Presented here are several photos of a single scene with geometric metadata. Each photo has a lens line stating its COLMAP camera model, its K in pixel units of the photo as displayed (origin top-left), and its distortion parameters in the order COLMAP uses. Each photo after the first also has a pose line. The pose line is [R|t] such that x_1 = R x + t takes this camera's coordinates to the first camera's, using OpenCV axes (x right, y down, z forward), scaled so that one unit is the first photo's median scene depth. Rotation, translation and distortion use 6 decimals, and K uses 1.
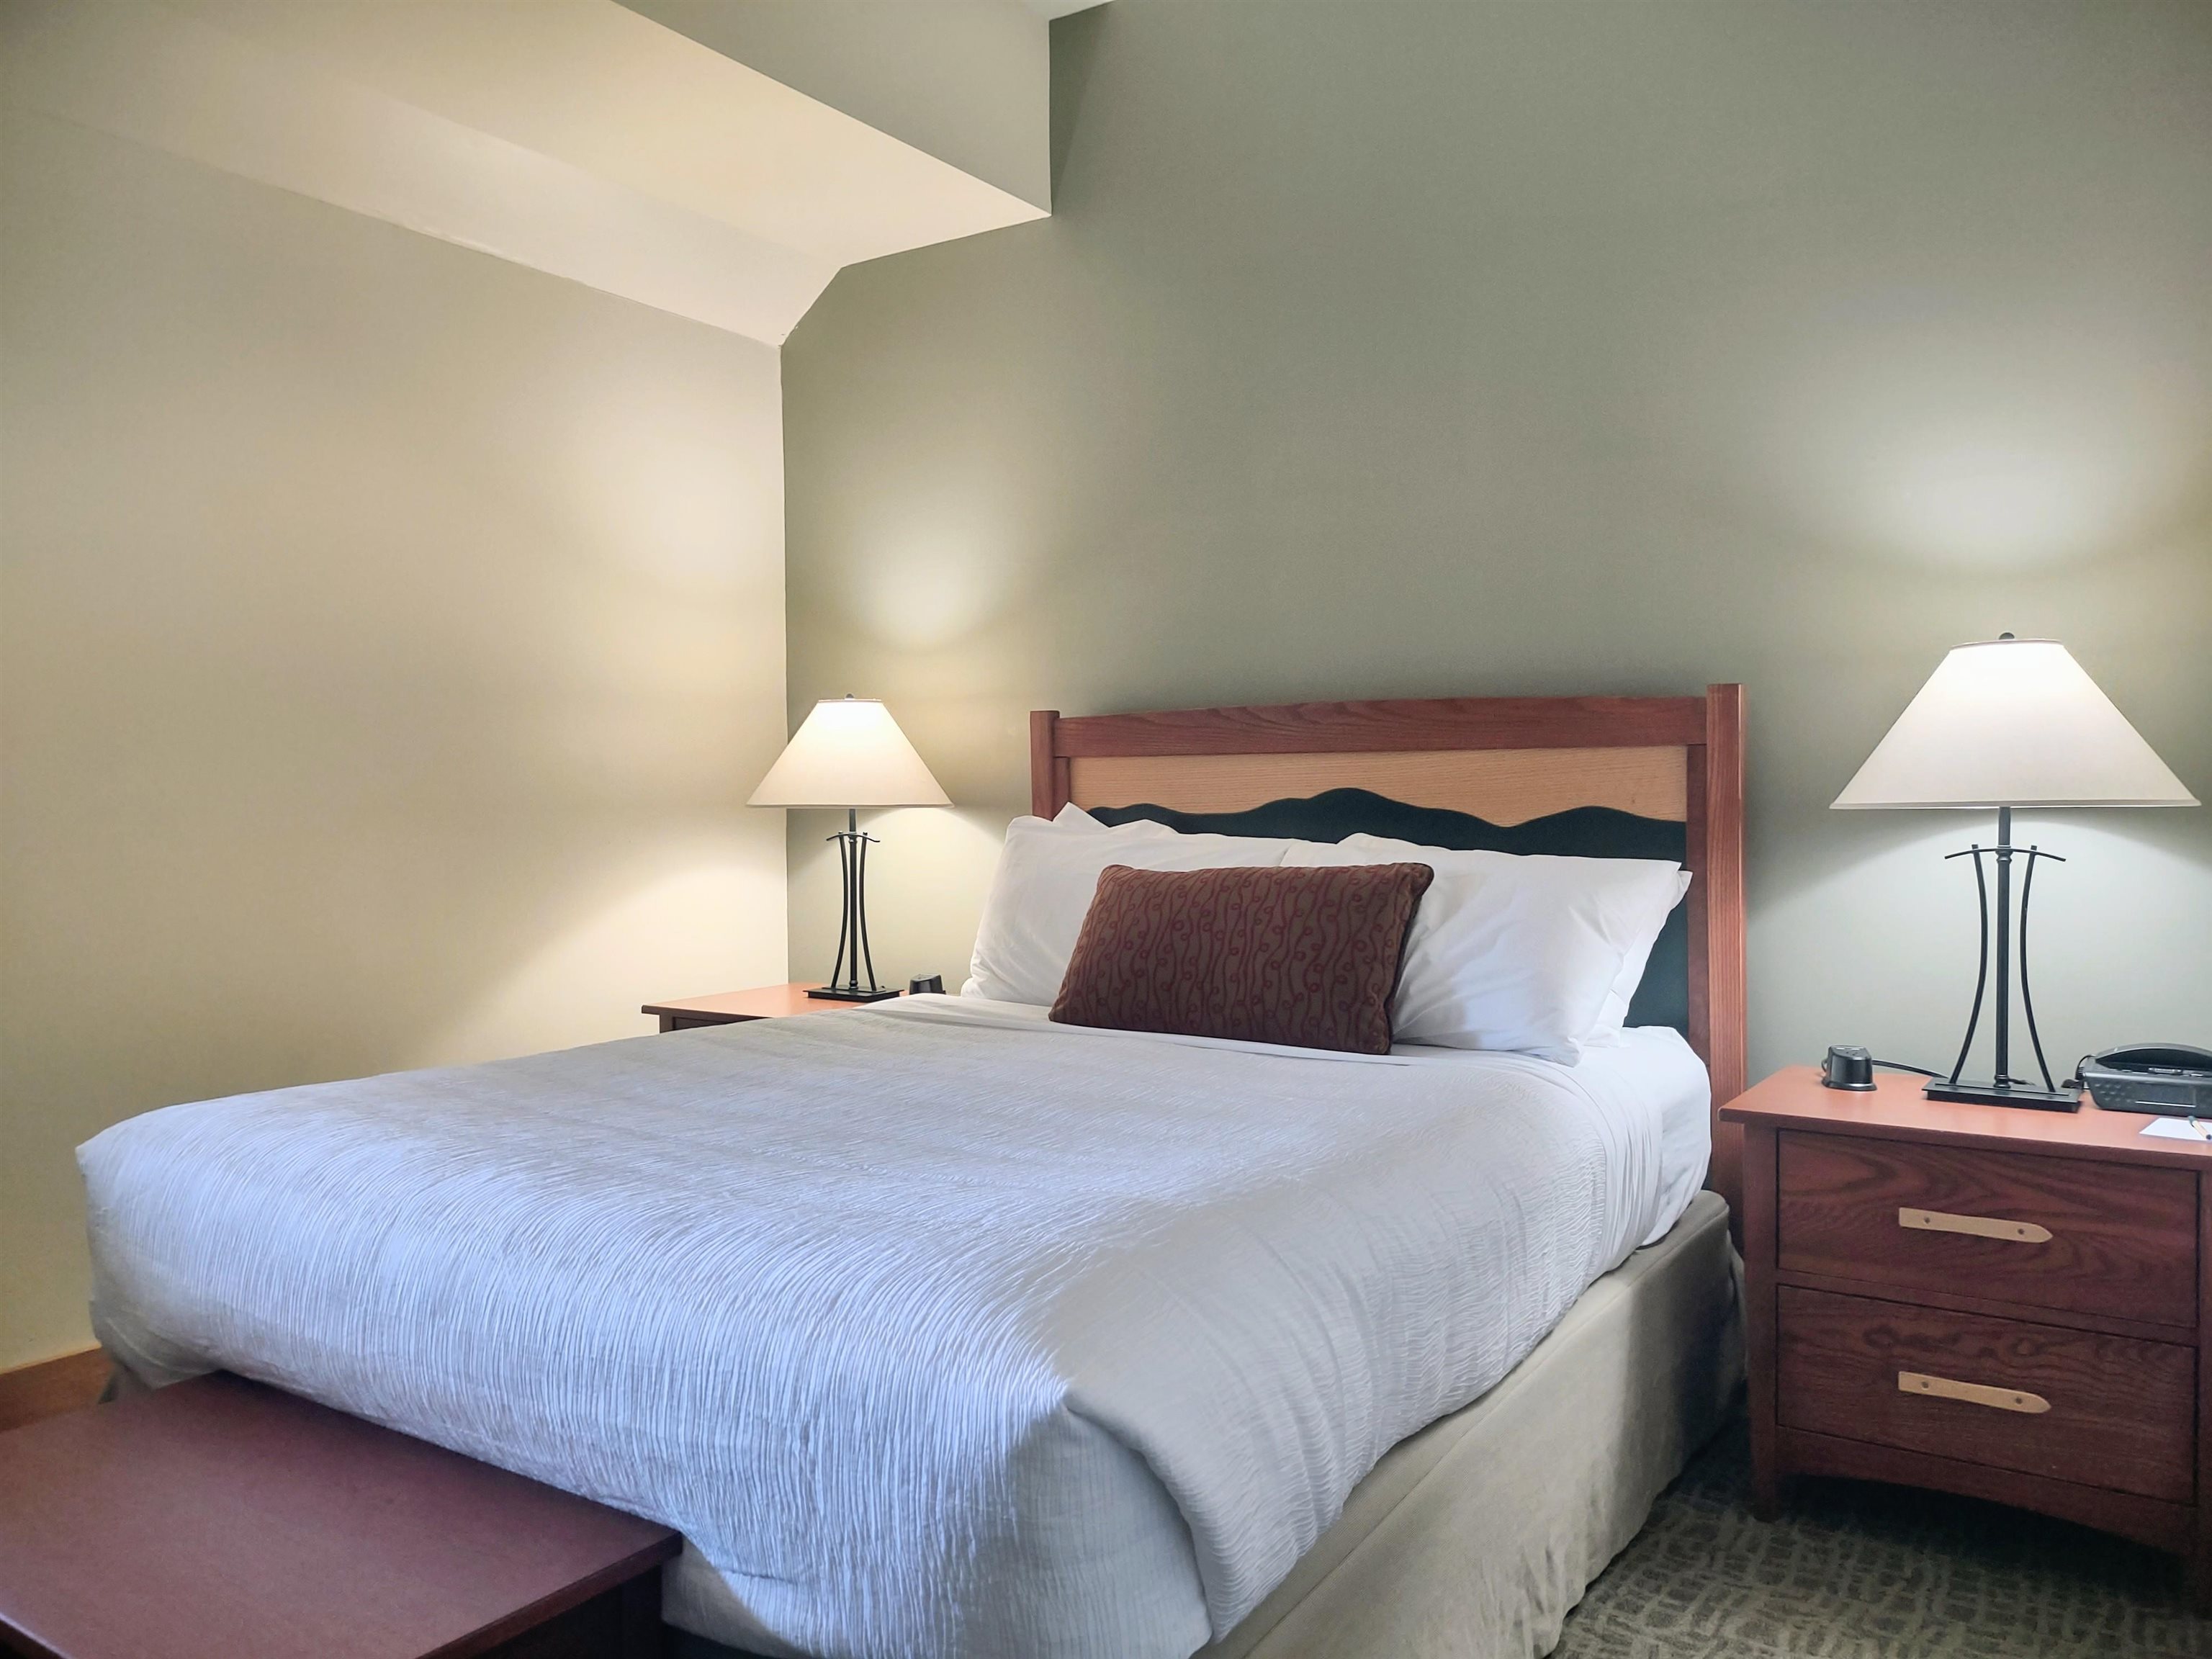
lens RADIAL K [[1643.7, 0, 1104.8], [0, 1643.7, 830.0], [0, 0, 1]] dist [0.070033, -0.043646]
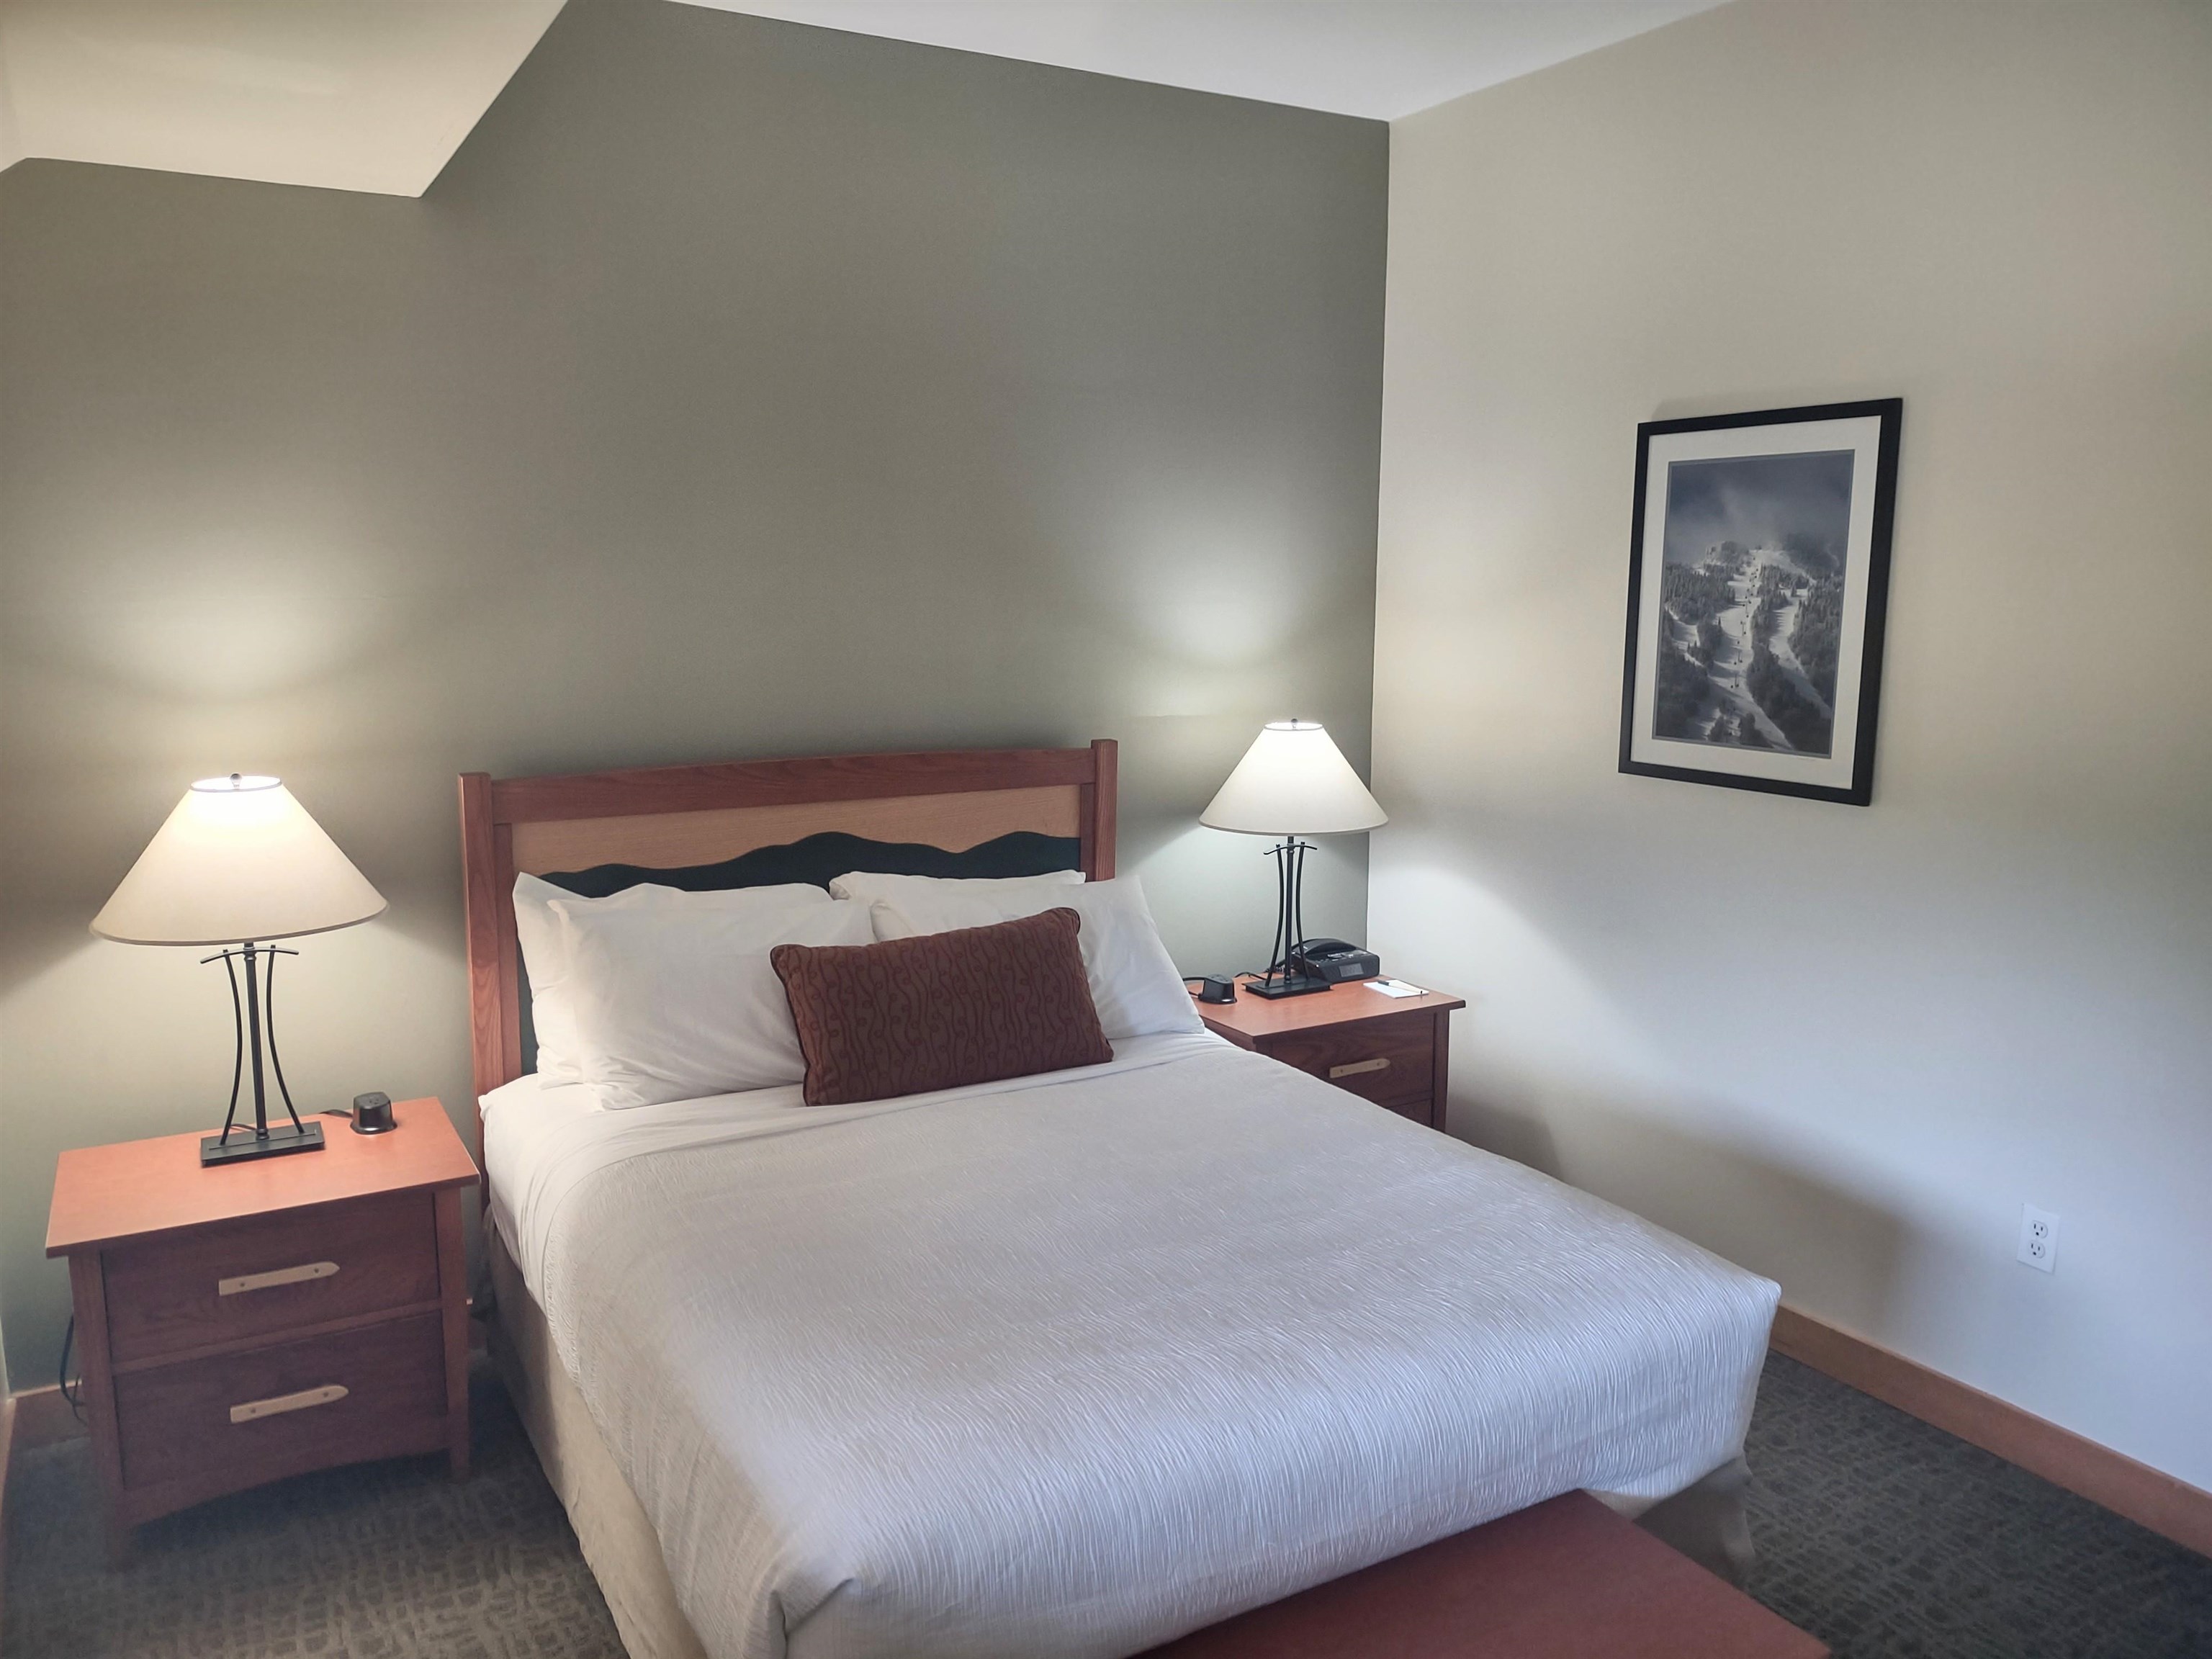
lens RADIAL K [[1643.7, 0, 1120.9], [0, 1643.7, 833.1], [0, 0, 1]] dist [0.070033, -0.043646]
pose [[0.433260, -0.138795, 0.890518, -0.926065], [0.012869, 0.988923, 0.147871, -0.226549], [-0.901177, -0.052607, 0.430247, 0.390442]]
